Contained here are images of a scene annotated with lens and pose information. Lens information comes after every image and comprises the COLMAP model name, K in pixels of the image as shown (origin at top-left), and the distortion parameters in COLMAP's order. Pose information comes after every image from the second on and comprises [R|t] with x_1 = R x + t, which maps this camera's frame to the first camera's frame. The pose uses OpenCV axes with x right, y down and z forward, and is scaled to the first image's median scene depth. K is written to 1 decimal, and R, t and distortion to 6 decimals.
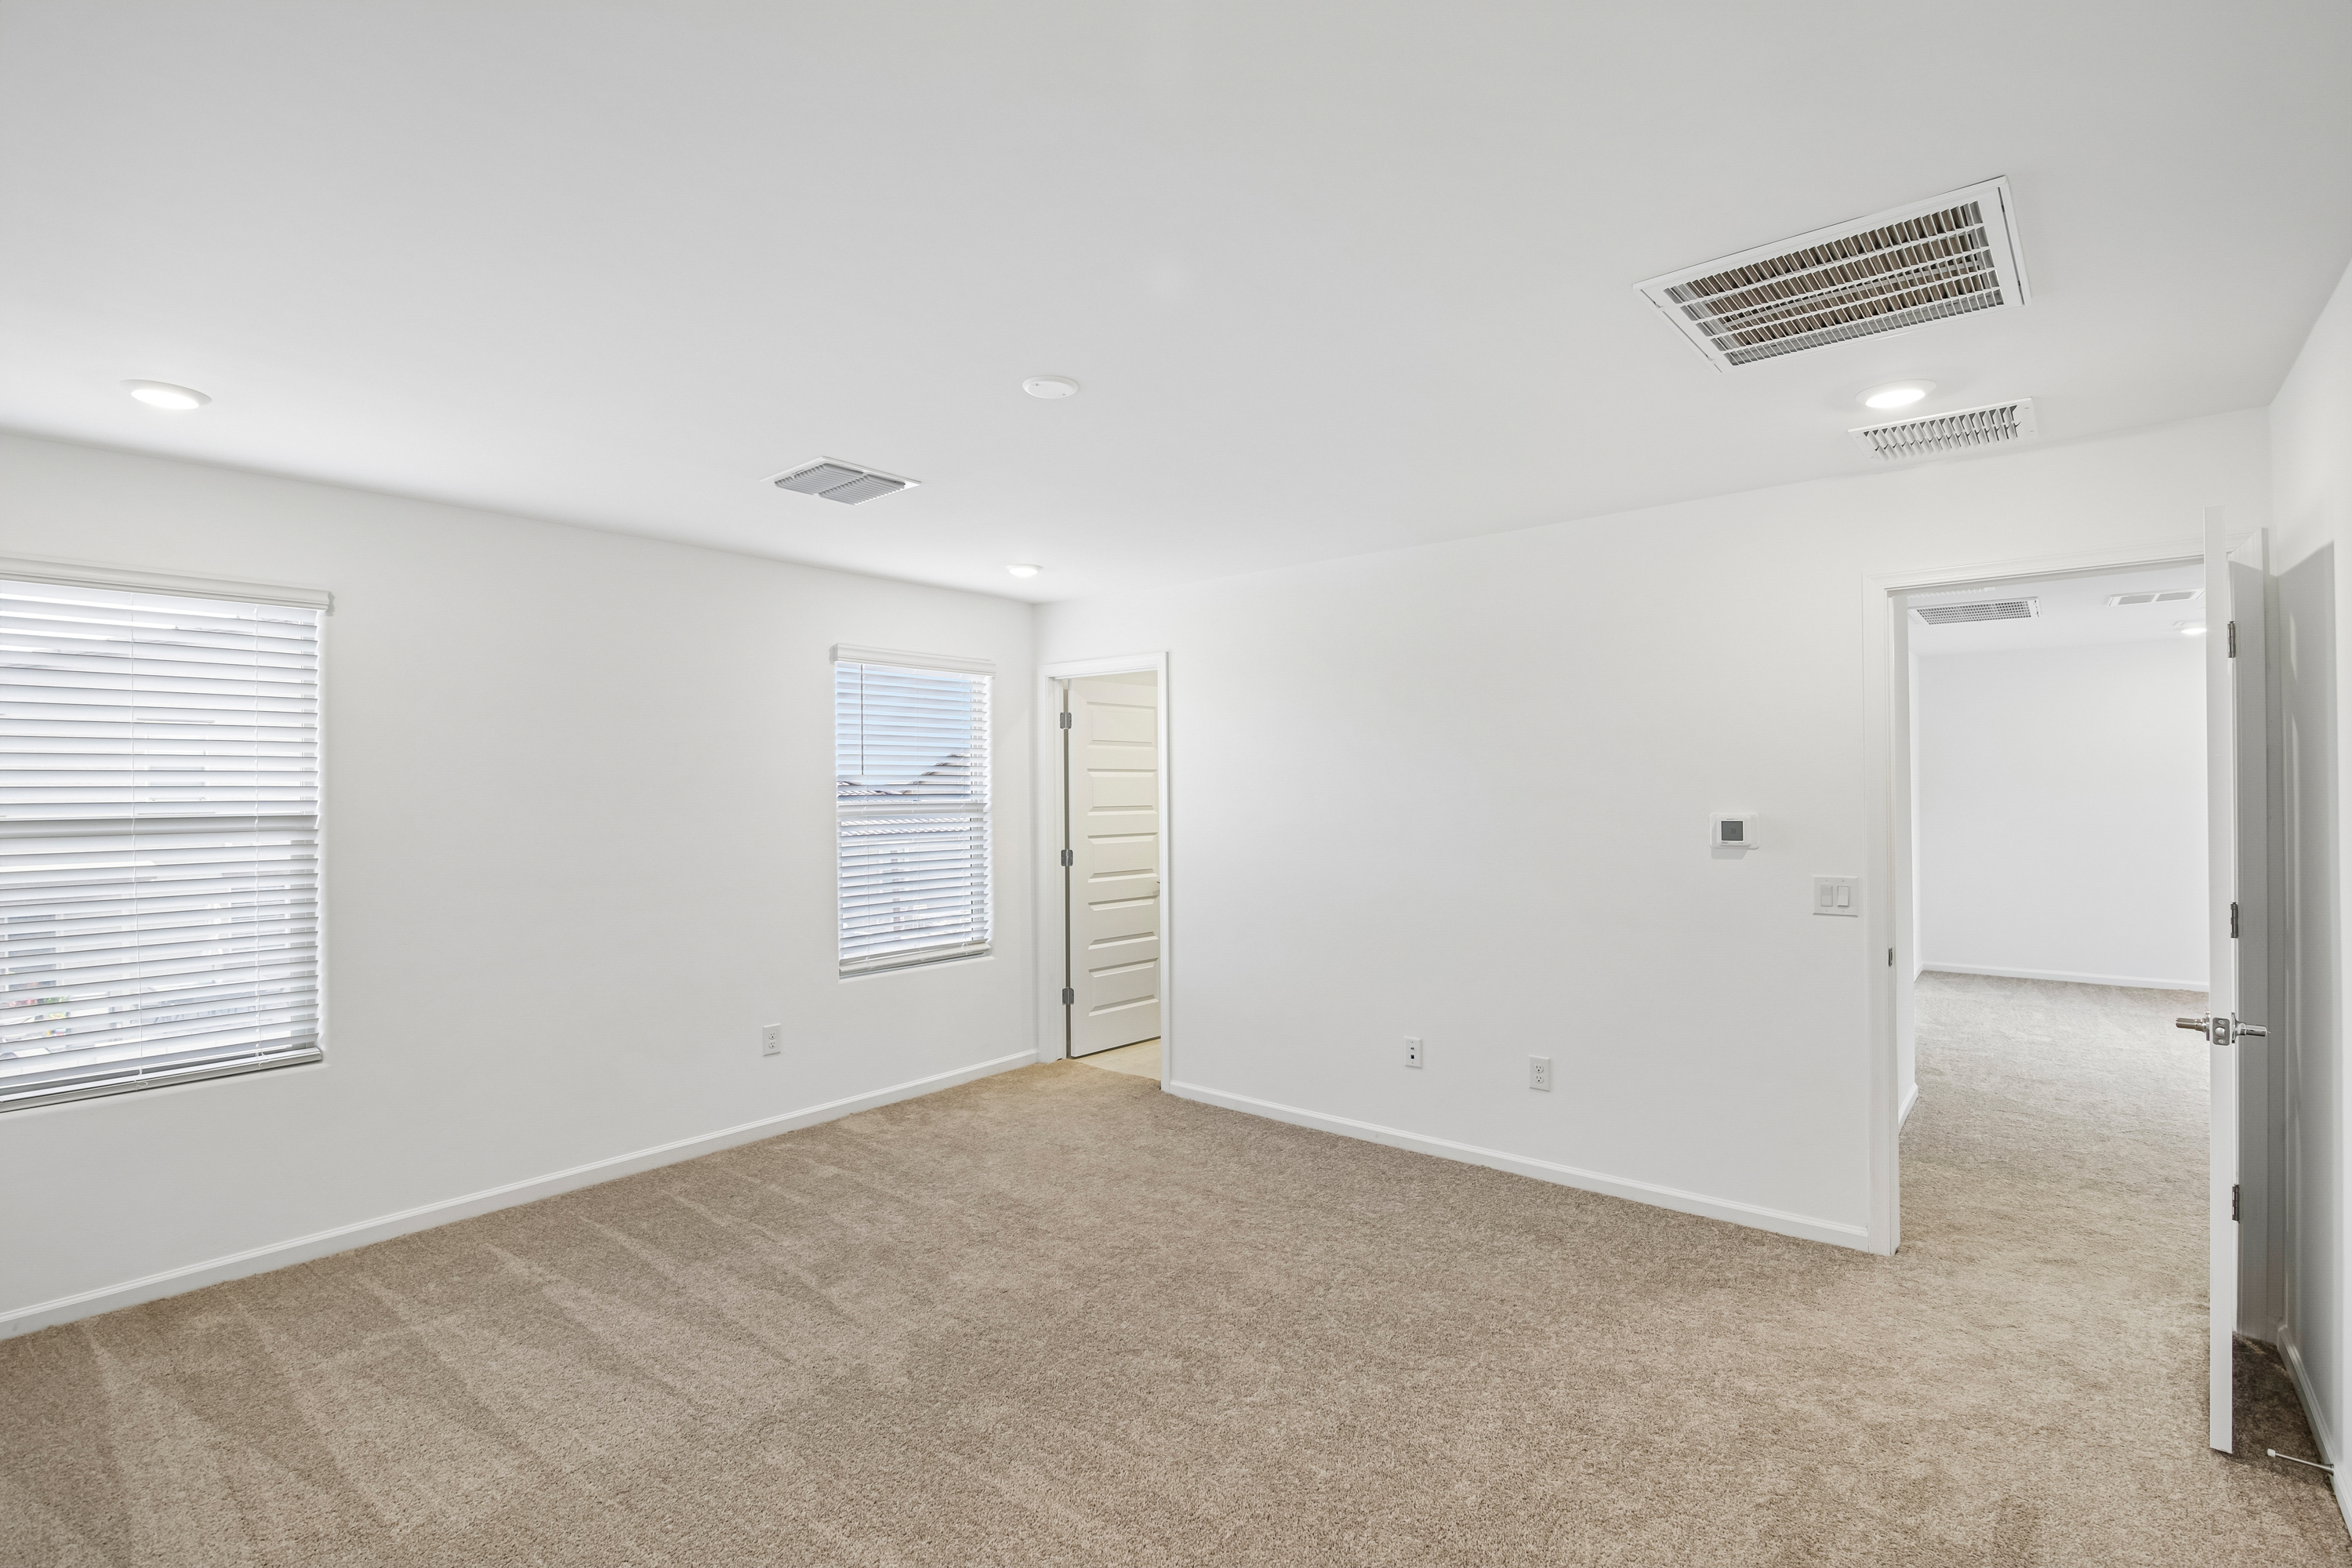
lens RADIAL K [[1079.7, 0, 1172.3], [0, 1079.7, 774.8], [0, 0, 1]] dist [-0.019750, 0.000244]
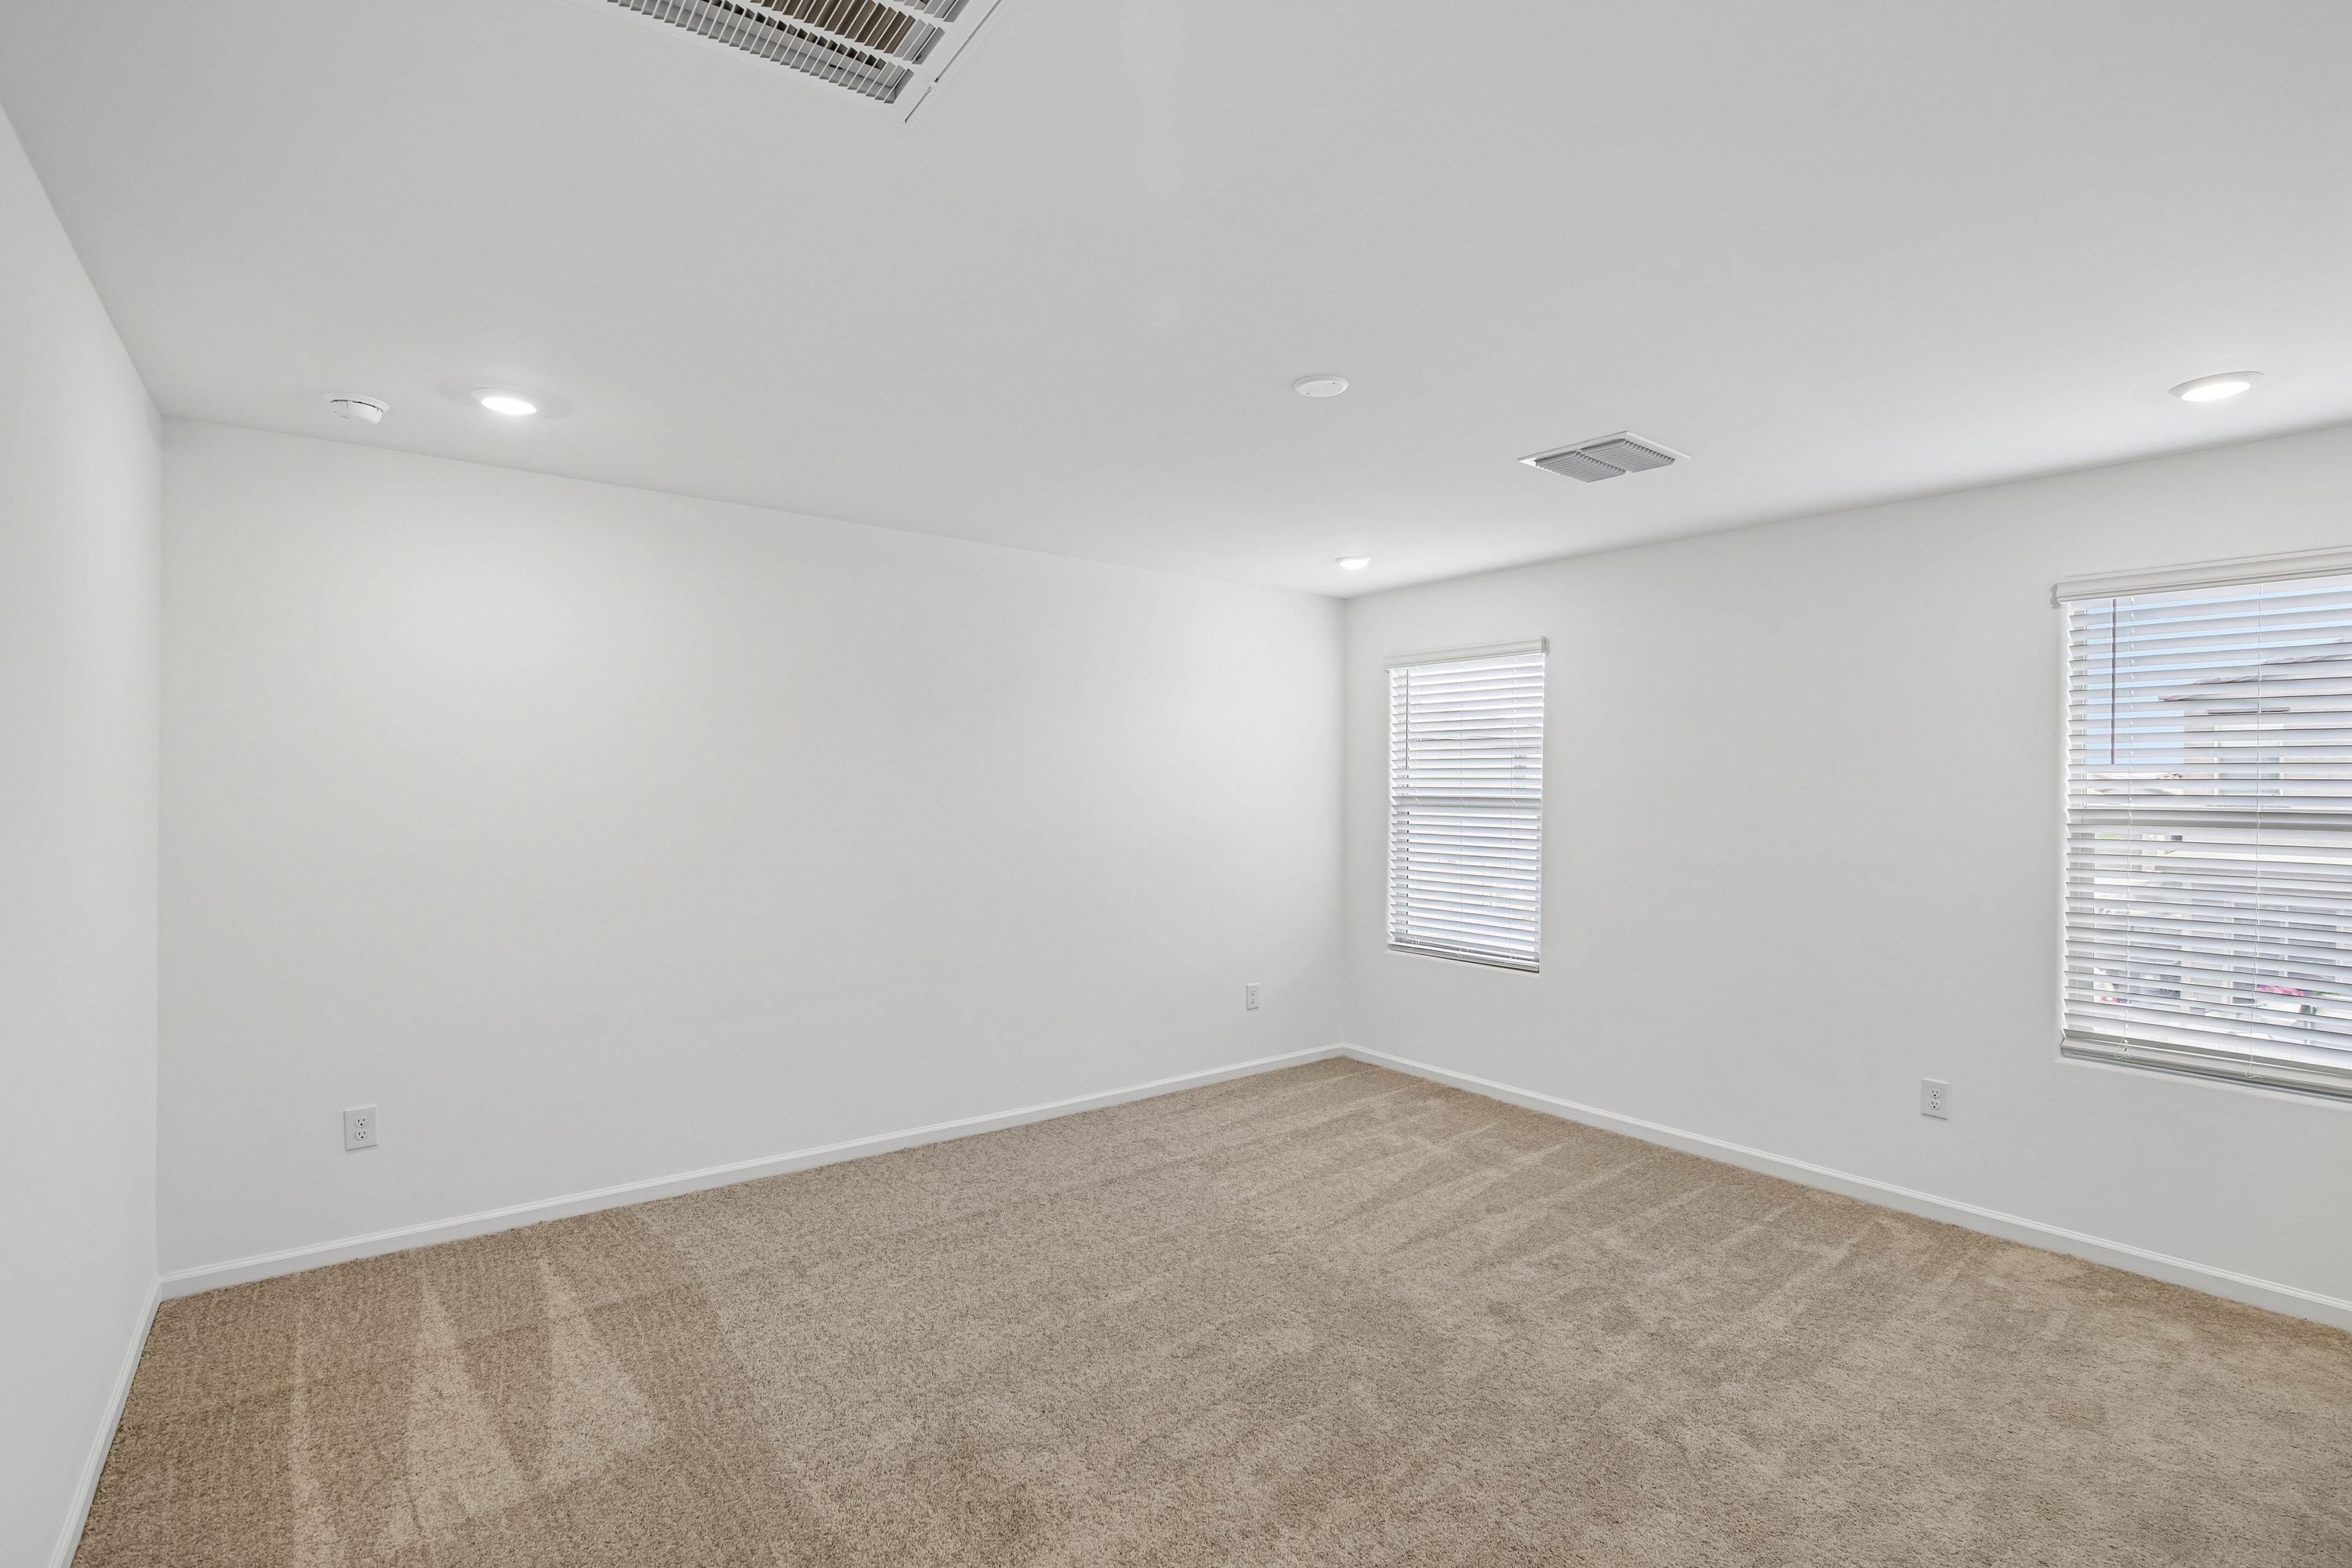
lens RADIAL K [[1079.7, 0, 1189.2], [0, 1079.7, 770.7], [0, 0, 1]] dist [-0.019750, 0.000244]
pose [[-0.201554, -0.002835, -0.979473, 0.650403], [0.004880, 0.999980, -0.003898, 0.004173], [0.979465, -0.005565, -0.201537, 0.779127]]
